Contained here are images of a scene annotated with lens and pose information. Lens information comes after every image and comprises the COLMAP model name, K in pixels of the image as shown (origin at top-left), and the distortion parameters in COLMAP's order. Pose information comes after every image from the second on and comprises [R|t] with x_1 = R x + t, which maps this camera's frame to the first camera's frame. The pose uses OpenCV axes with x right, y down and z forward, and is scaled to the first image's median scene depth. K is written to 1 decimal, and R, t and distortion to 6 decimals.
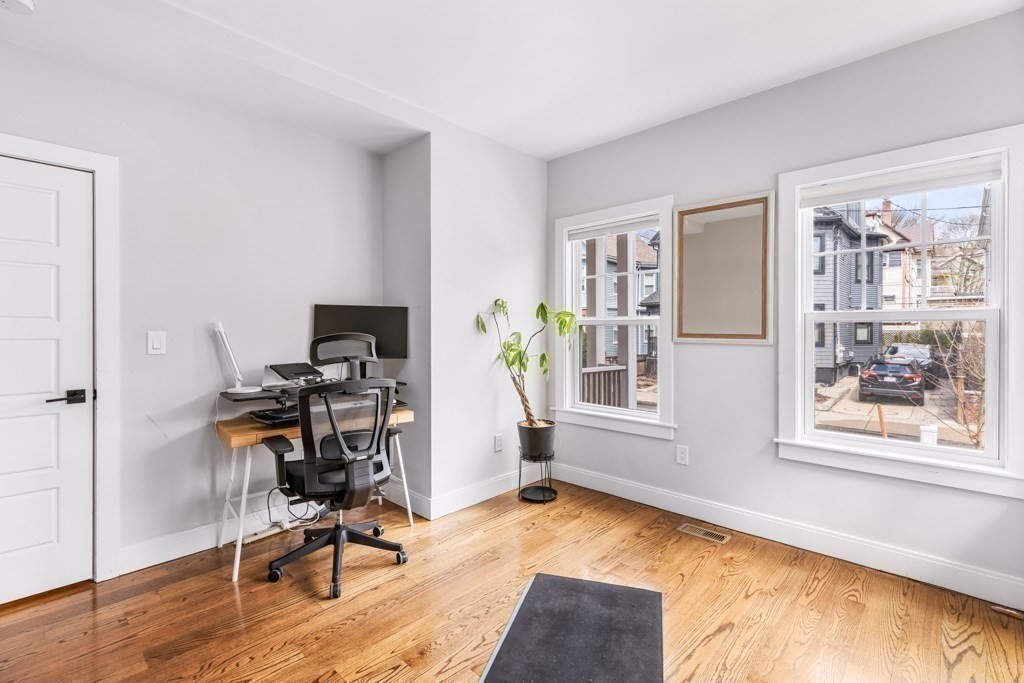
lens RADIAL K [[458.5, 0, 509.2], [0, 458.5, 338.0], [0, 0, 1]] dist [0.002650, 0.000383]
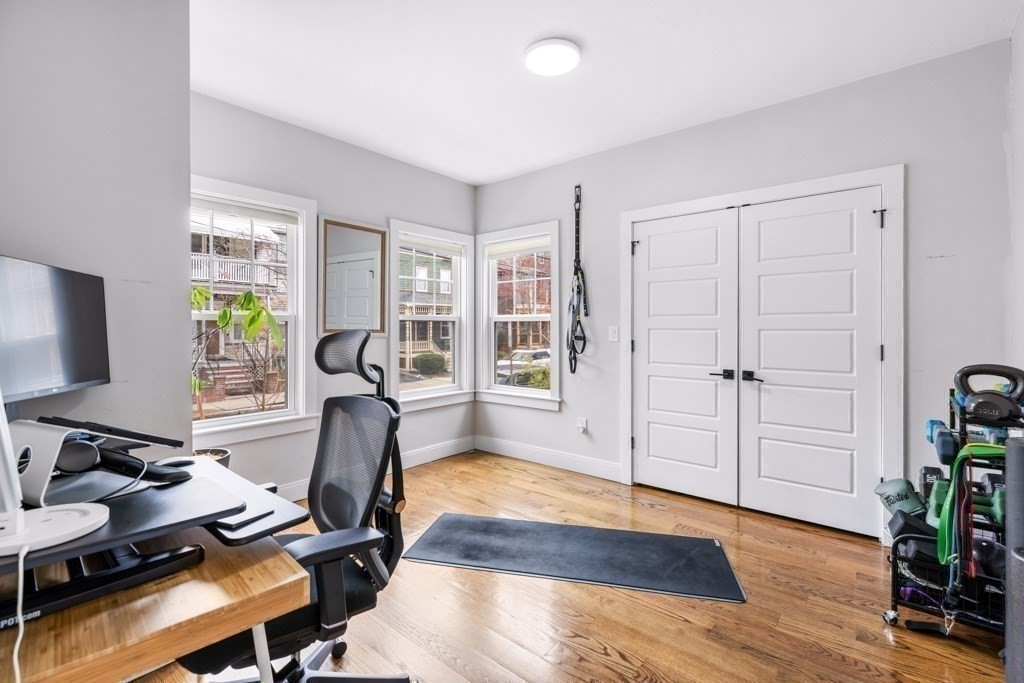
lens RADIAL K [[458.5, 0, 505.4], [0, 458.5, 339.2], [0, 0, 1]] dist [0.002650, 0.000383]
pose [[-0.051897, -0.023971, 0.998365, -0.919517], [0.020580, 0.999474, 0.025067, -0.005863], [-0.998440, 0.021847, -0.051376, 0.755104]]
